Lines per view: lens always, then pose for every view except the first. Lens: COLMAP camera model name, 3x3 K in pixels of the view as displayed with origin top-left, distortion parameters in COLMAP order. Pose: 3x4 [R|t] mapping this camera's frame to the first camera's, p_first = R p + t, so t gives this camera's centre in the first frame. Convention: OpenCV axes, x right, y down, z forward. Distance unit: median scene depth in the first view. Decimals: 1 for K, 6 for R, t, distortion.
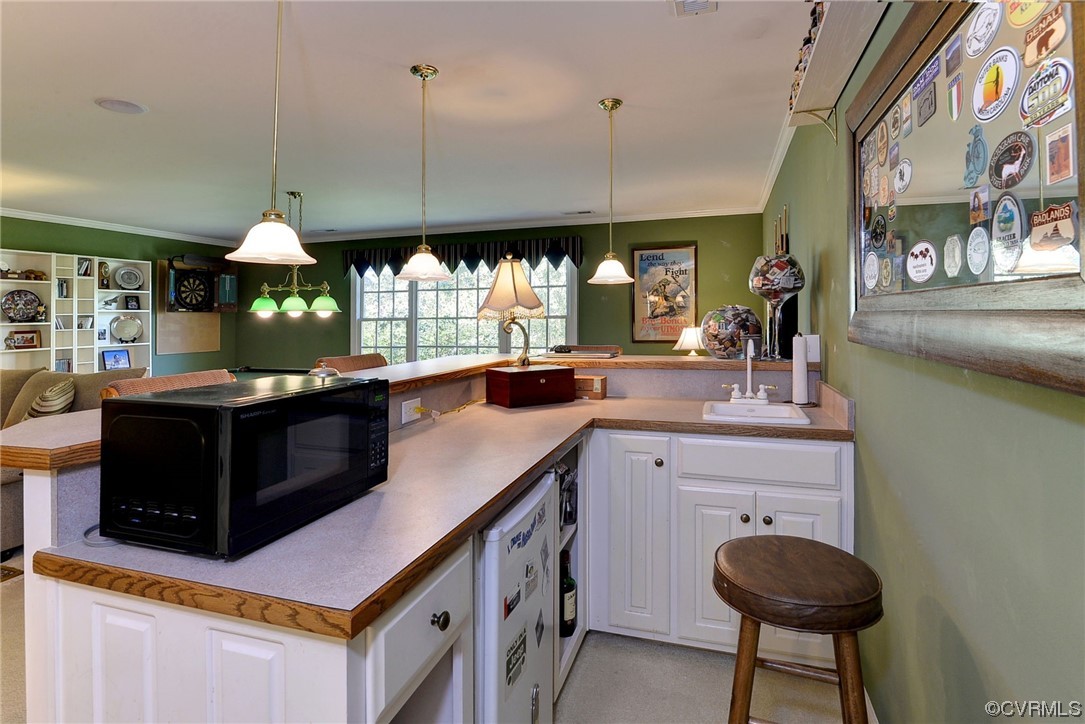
lens RADIAL K [[545.2, 0, 551.6], [0, 545.2, 310.0], [0, 0, 1]] dist [-0.013486, -0.007249]
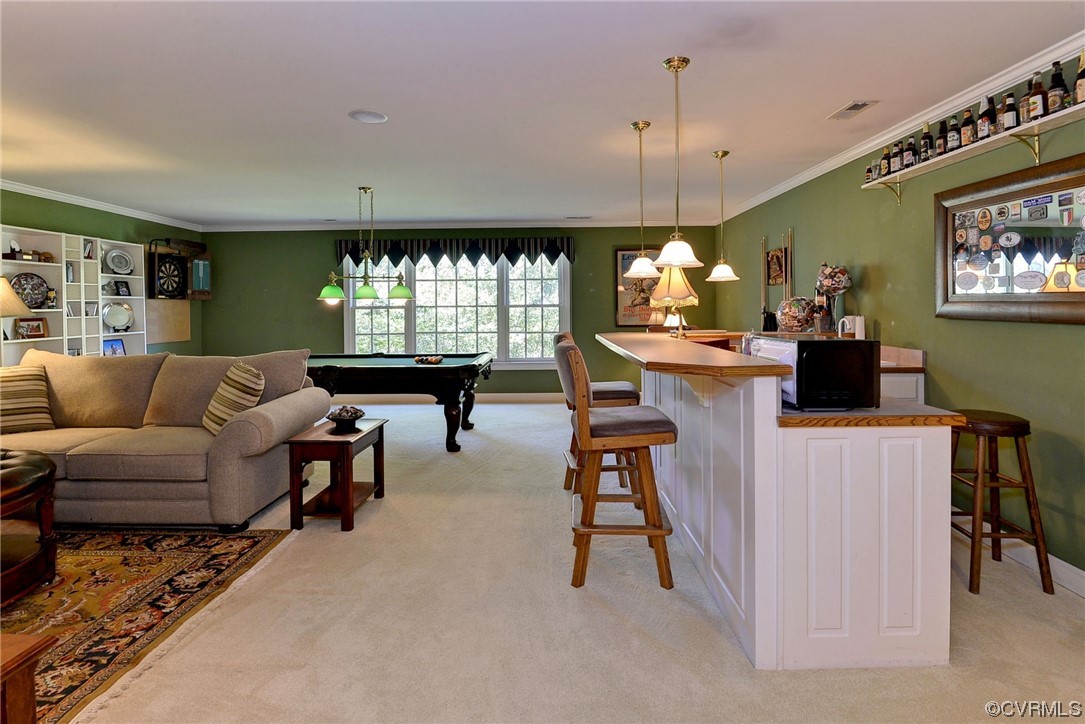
lens RADIAL K [[545.2, 0, 543.3], [0, 545.2, 296.1], [0, 0, 1]] dist [-0.013486, -0.007249]
pose [[0.953642, 0.009519, 0.300792, -0.389369], [-0.006762, 0.999925, -0.010207, 0.004293], [-0.300866, 0.007700, 0.953635, -0.108179]]
